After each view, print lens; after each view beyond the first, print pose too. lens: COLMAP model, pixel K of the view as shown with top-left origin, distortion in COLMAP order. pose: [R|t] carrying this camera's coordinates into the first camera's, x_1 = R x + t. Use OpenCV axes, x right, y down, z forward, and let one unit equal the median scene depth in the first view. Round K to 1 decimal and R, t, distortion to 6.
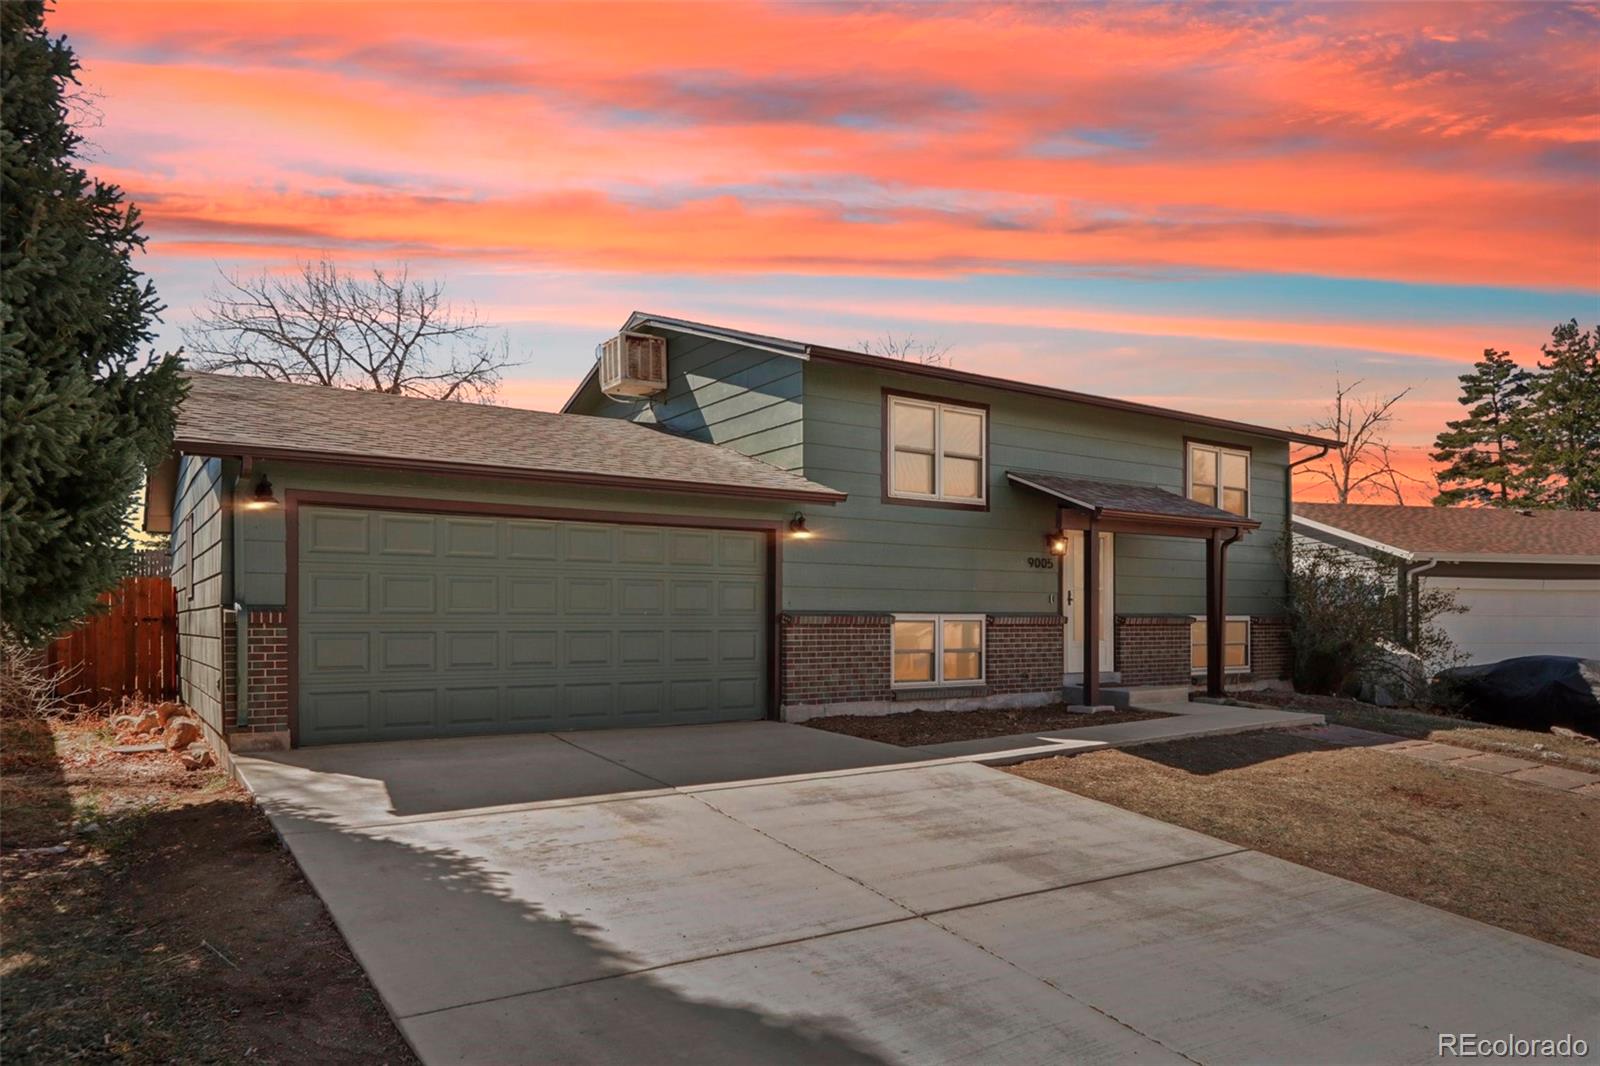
lens RADIAL K [[899.2, 0, 800.0], [0, 899.2, 533.0], [0, 0, 1]] dist [-0.020540, -0.000405]
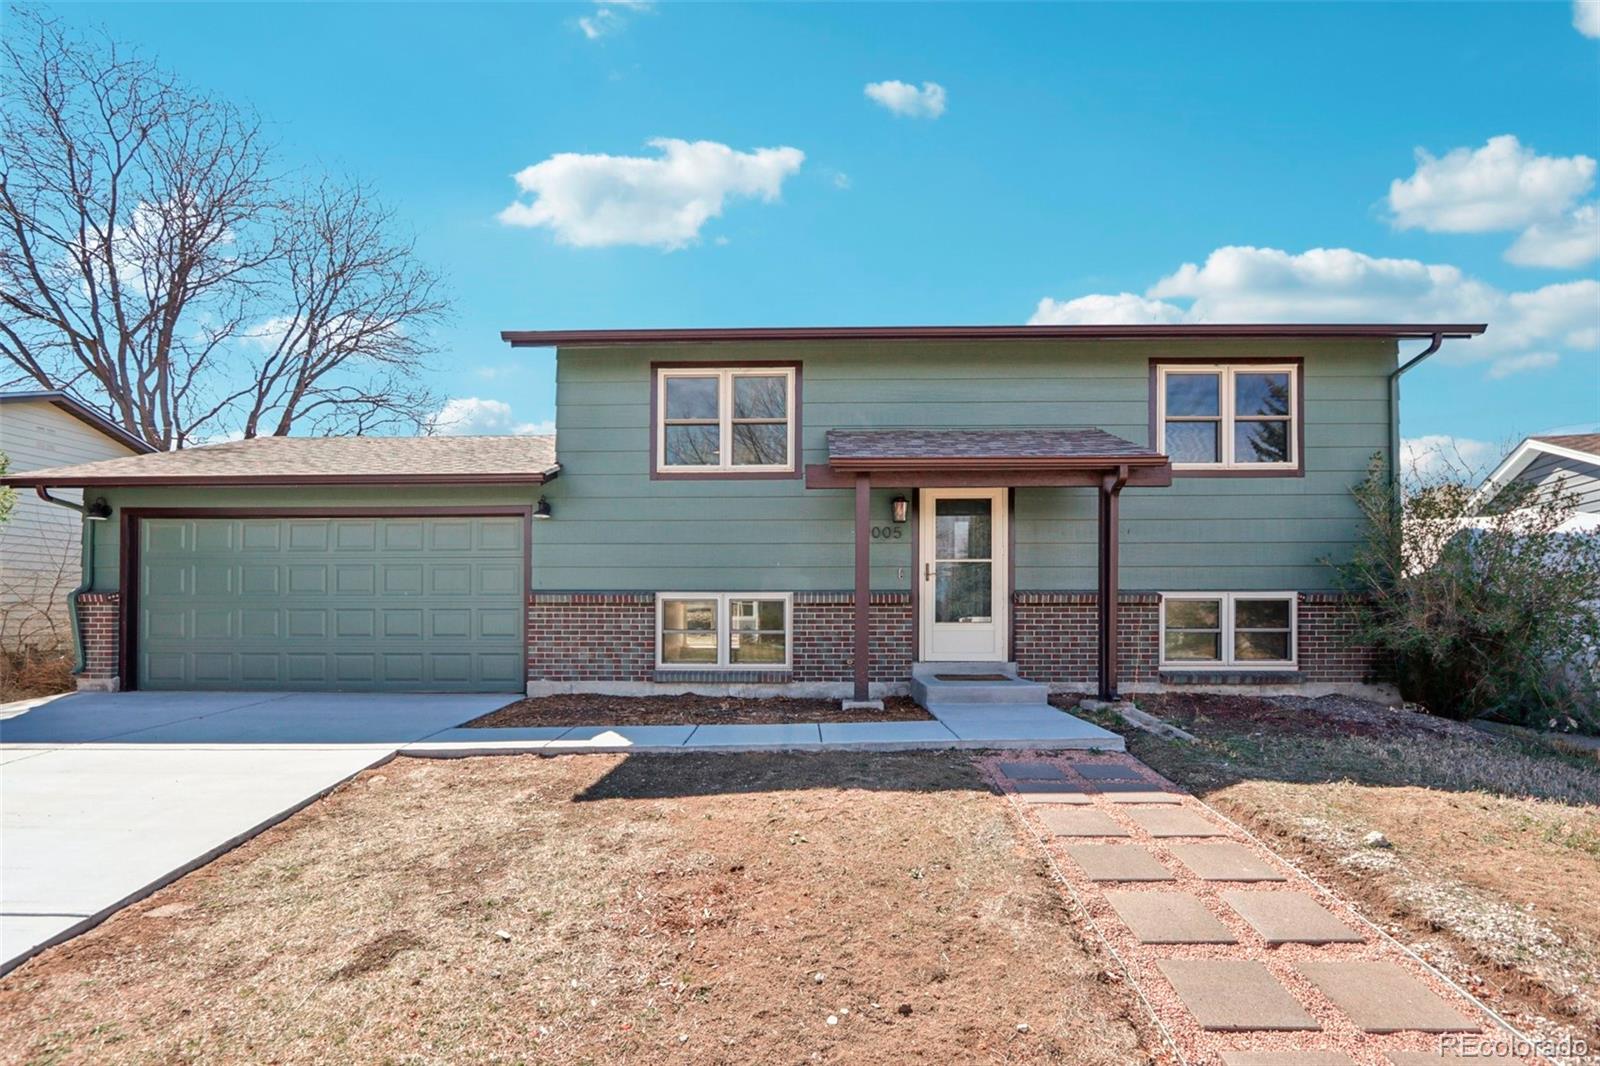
lens RADIAL K [[744.7, 0, 783.7], [0, 744.7, 515.7], [0, 0, 1]] dist [-0.011152, -0.000098]
pose [[0.849992, -0.061134, -0.523236, 0.646664], [0.053132, 0.998128, -0.030307, 0.039257], [0.524109, -0.002040, 0.851648, 0.387679]]
